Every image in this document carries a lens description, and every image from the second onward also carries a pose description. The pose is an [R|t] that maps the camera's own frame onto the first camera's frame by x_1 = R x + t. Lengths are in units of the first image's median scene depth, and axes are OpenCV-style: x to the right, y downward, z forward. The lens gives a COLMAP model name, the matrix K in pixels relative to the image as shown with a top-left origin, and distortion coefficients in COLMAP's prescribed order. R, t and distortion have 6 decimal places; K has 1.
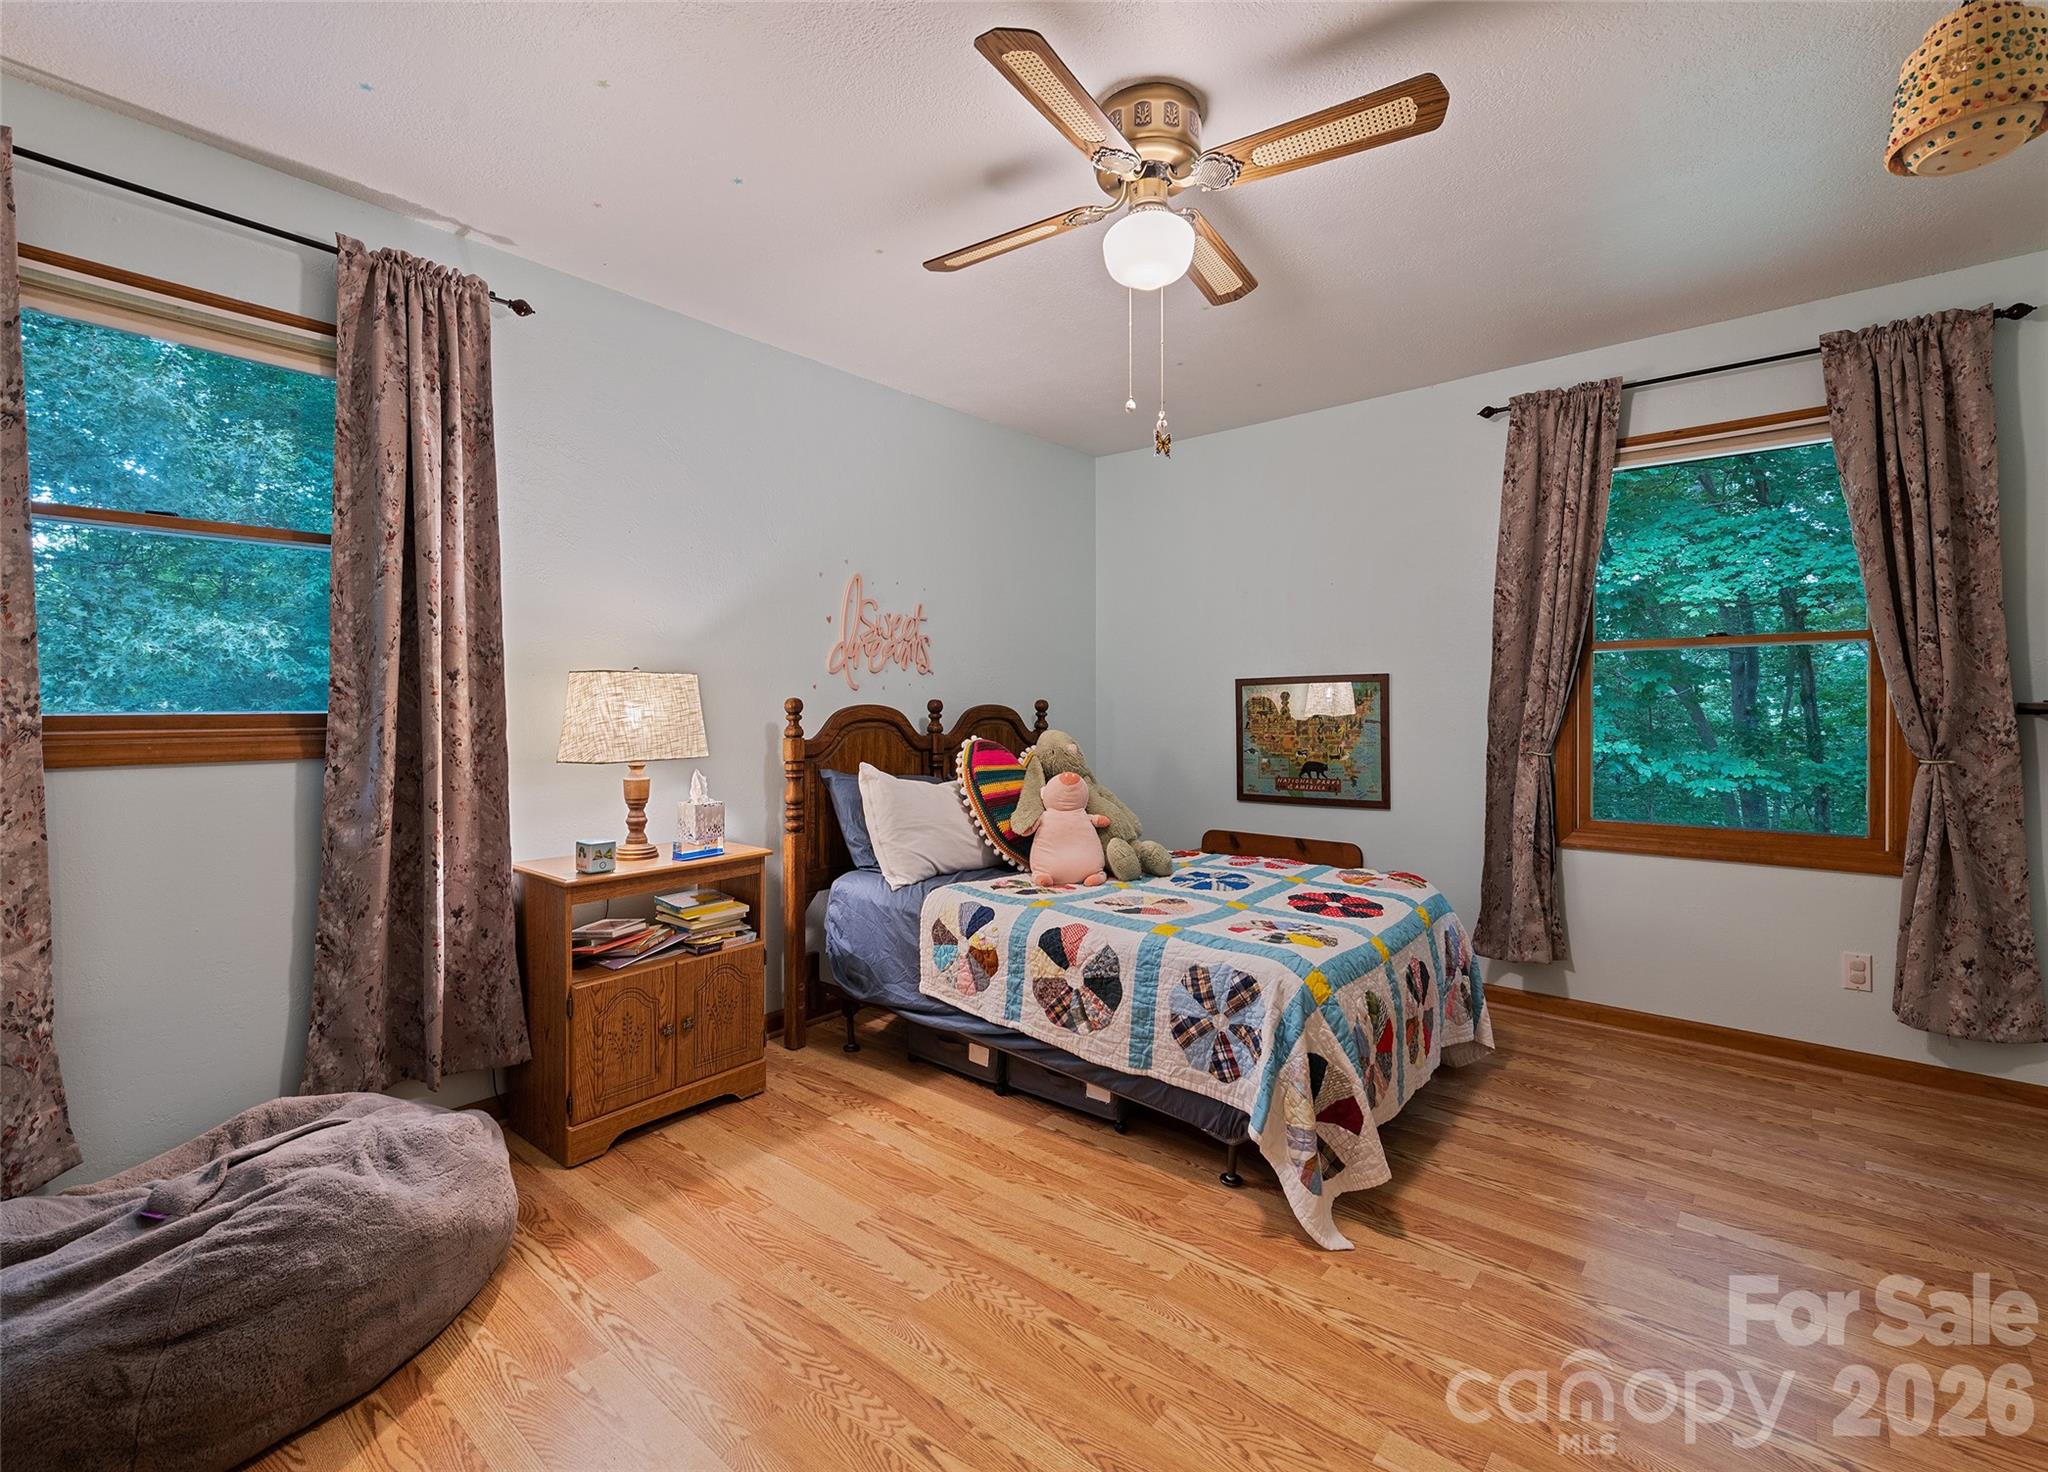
lens RADIAL K [[923.4, 0, 1034.4], [0, 923.4, 723.6], [0, 0, 1]] dist [0.005051, -0.000517]
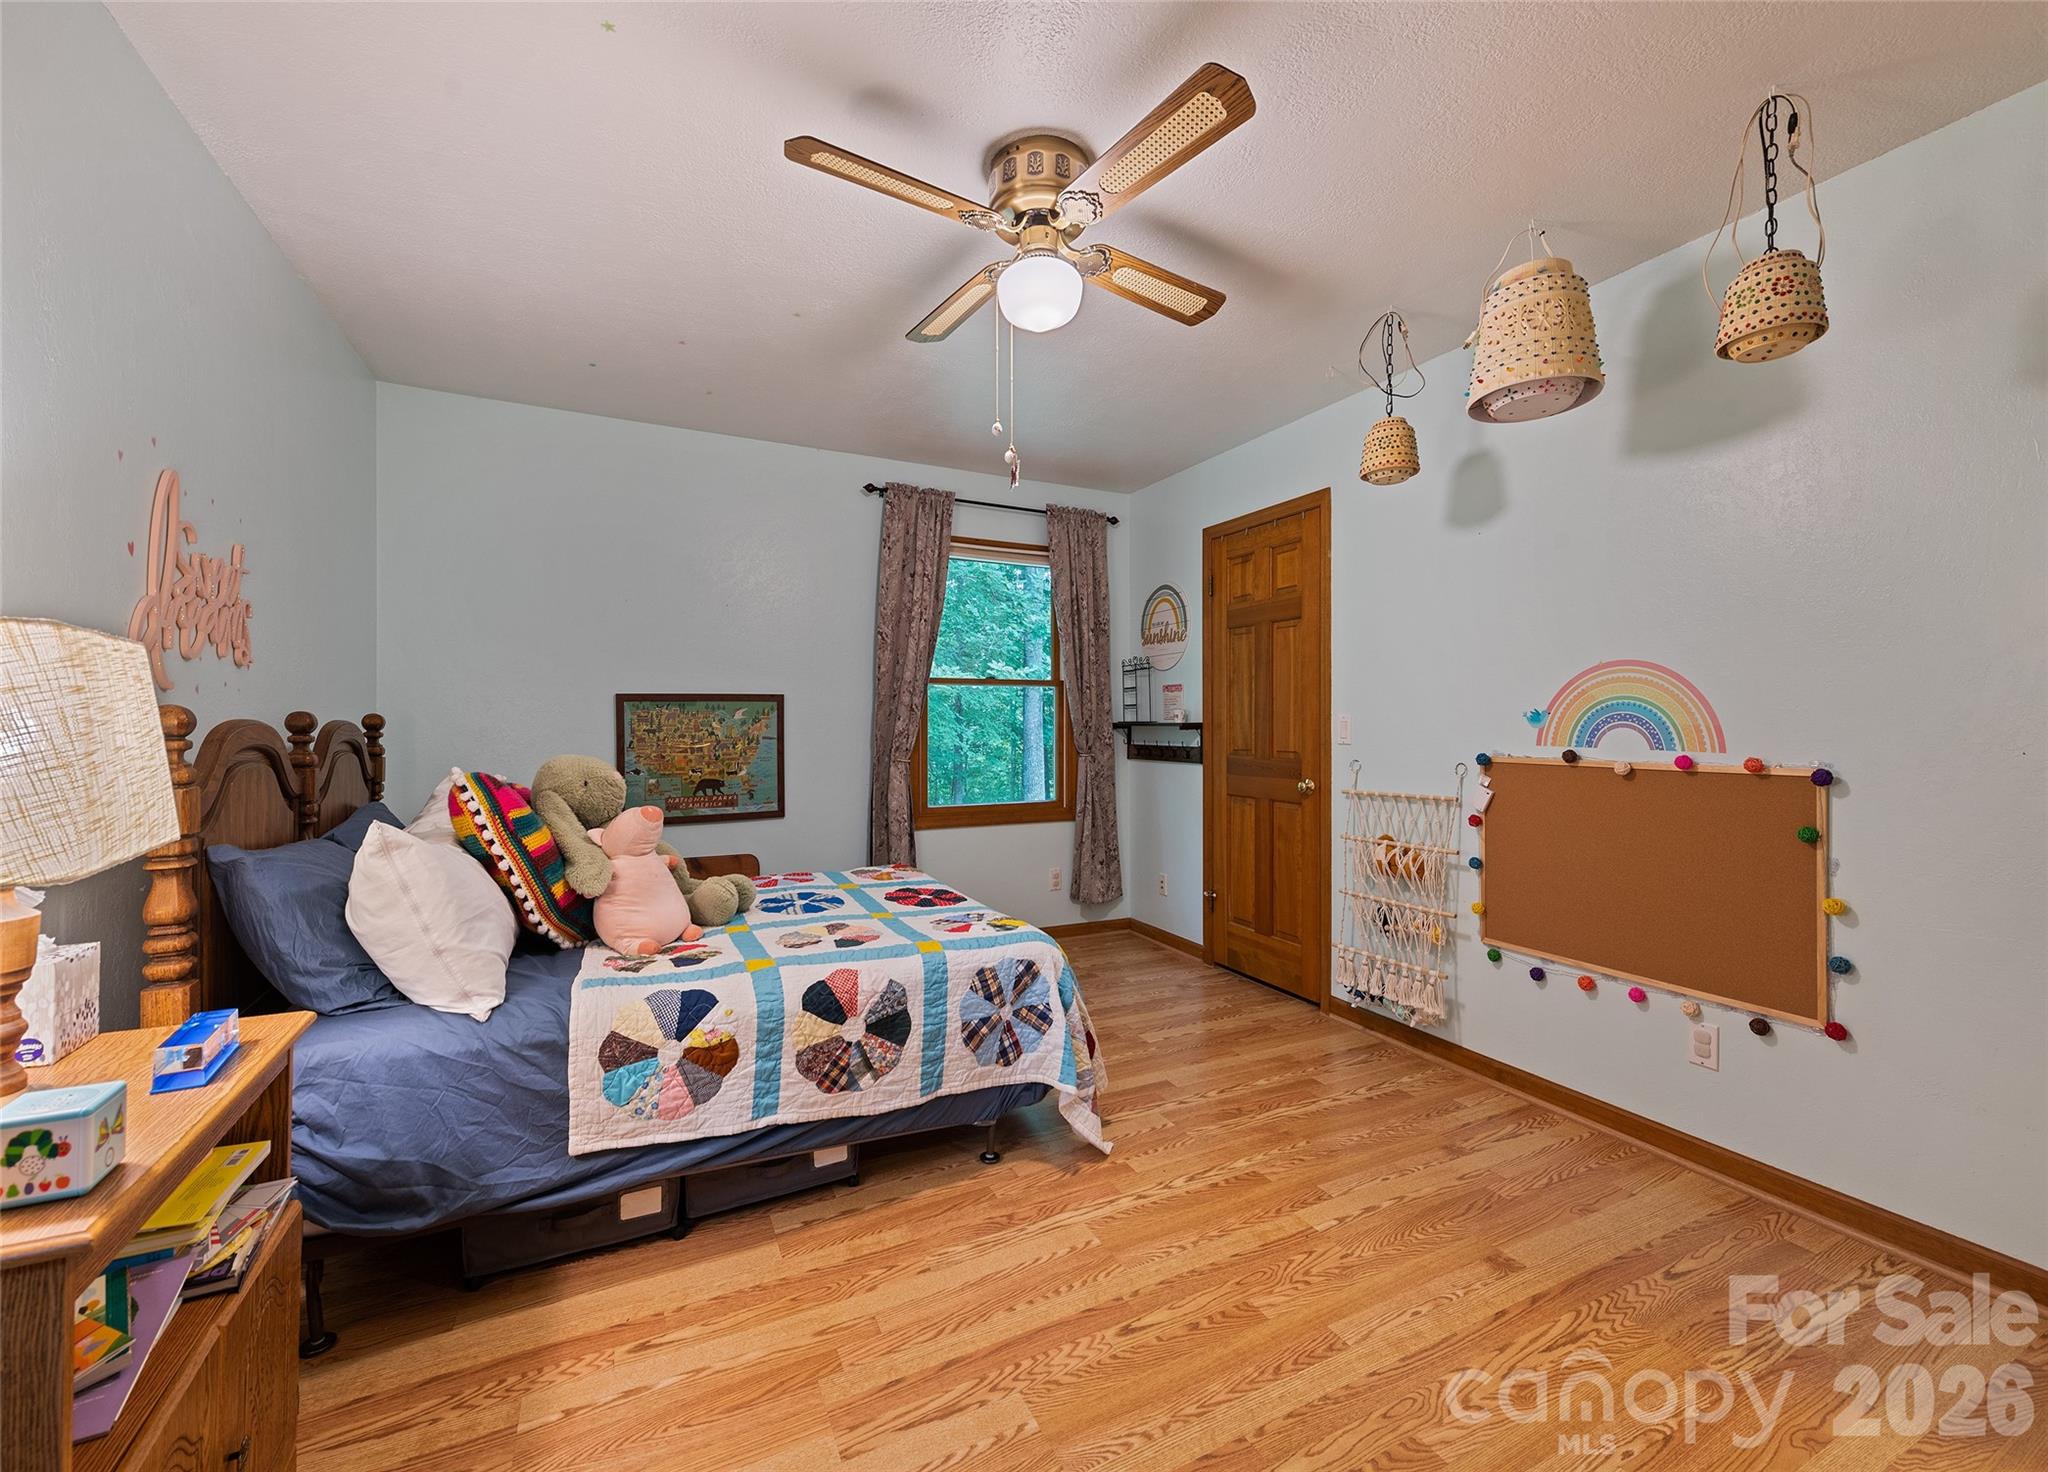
lens RADIAL K [[810.1, 0, 1035.2], [0, 810.1, 726.7], [0, 0, 1]] dist [0.015381, -0.005259]
pose [[0.398607, -0.002314, 0.917119, -0.587971], [0.015321, 0.999874, -0.004136, -0.010366], [-0.916994, 0.015700, 0.398592, 0.508321]]
